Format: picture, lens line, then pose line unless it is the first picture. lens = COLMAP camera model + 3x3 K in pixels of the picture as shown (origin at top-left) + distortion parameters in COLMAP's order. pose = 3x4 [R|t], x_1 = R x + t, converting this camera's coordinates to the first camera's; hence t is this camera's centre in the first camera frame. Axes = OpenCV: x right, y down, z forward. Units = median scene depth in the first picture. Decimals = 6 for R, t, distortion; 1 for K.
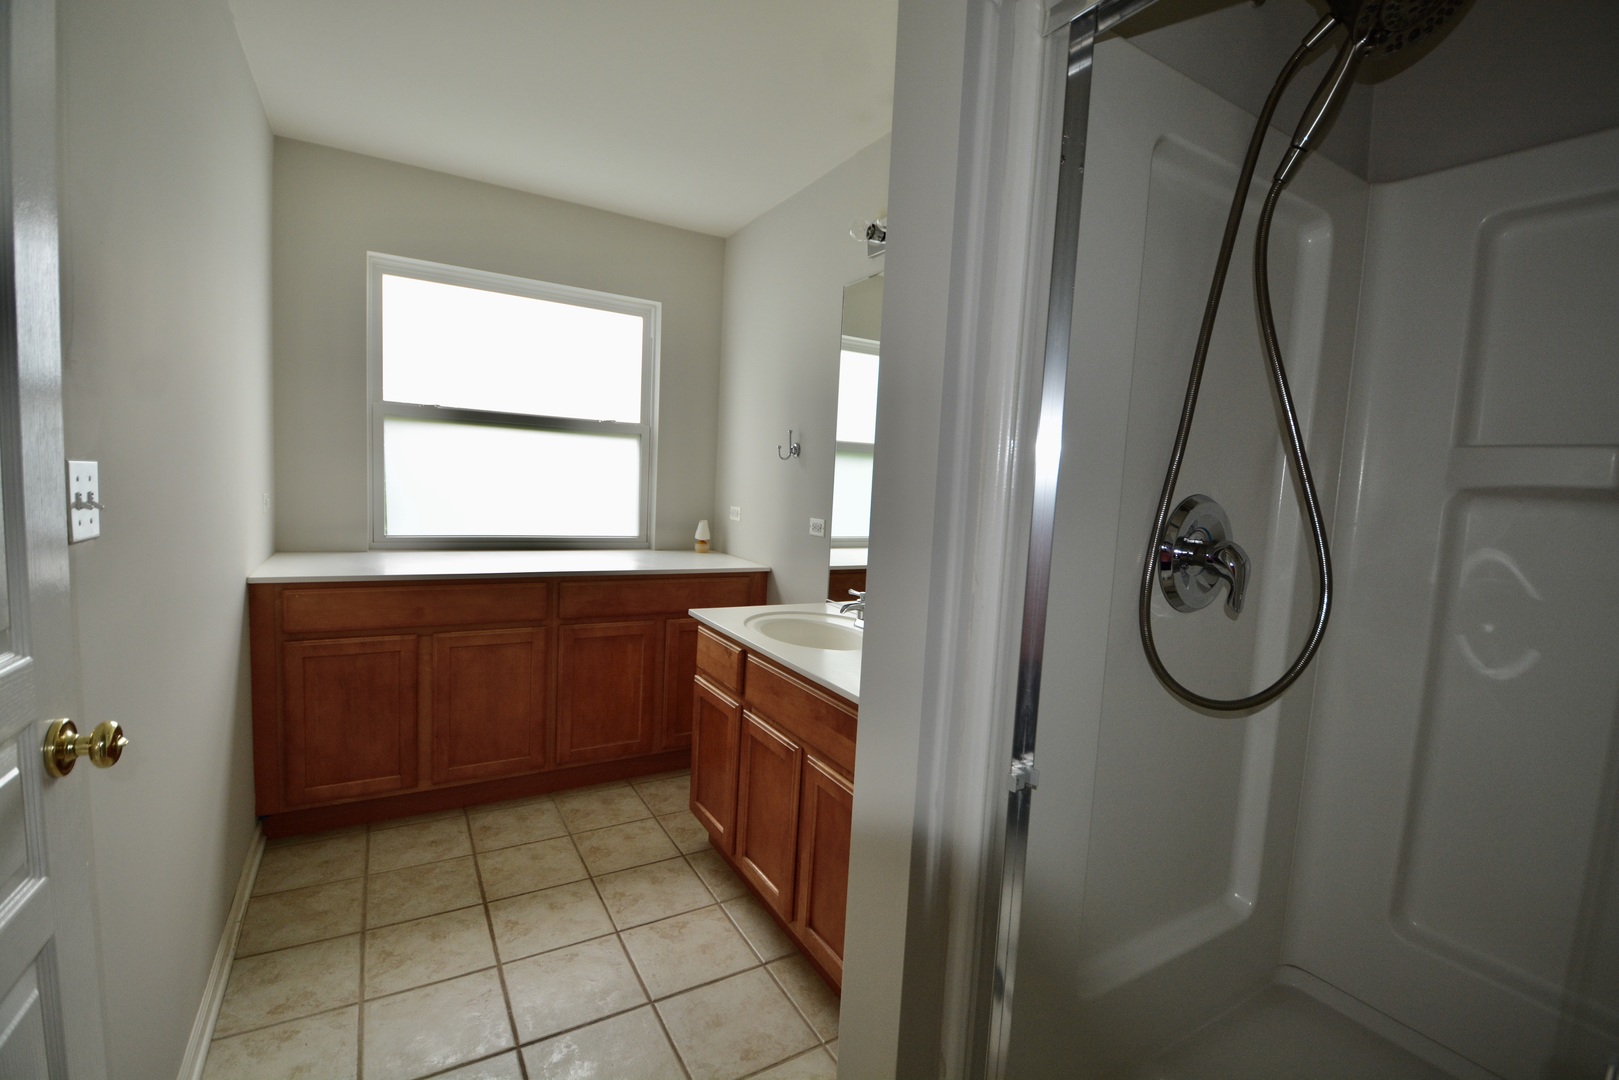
lens RADIAL K [[713.9, 0, 812.3], [0, 713.9, 544.9], [0, 0, 1]] dist [0.002067, -0.008762]
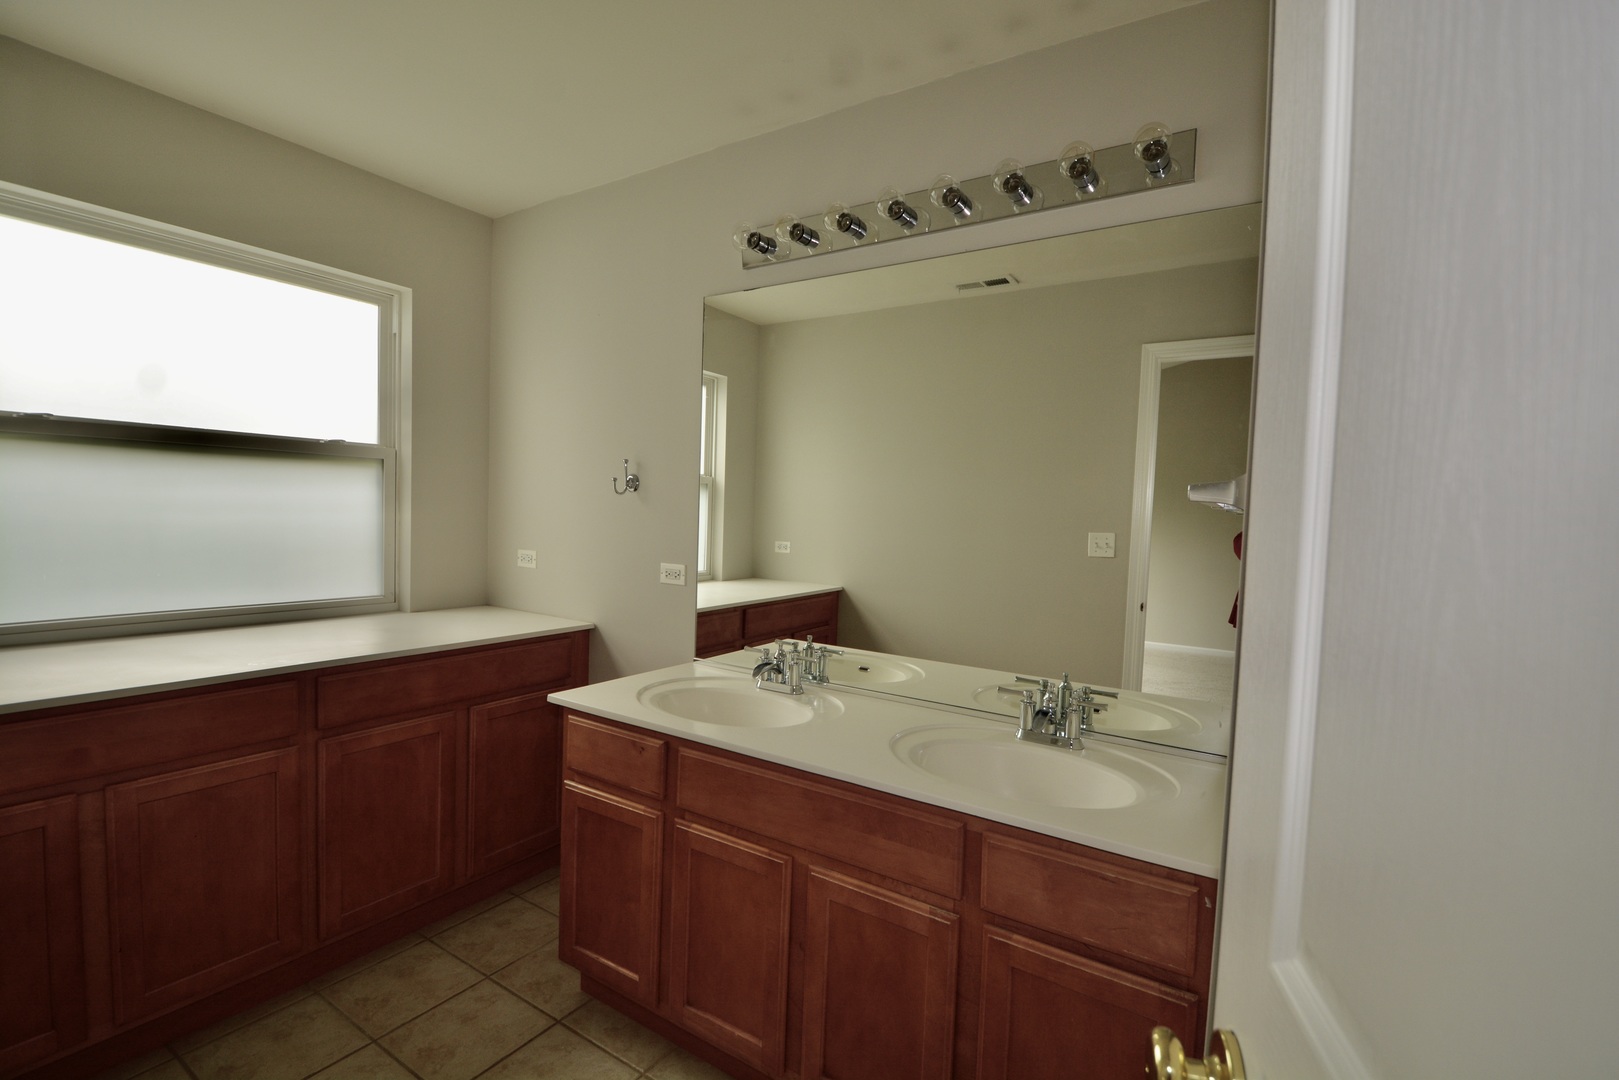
lens RADIAL K [[729.6, 0, 809.5], [0, 729.6, 540.0], [0, 0, 1]] dist [-0.000285, -0.013595]
pose [[0.894034, -0.041562, 0.446067, -0.246660], [0.055031, 0.998335, -0.017278, -0.043599], [-0.444607, 0.039994, 0.894833, 0.159528]]
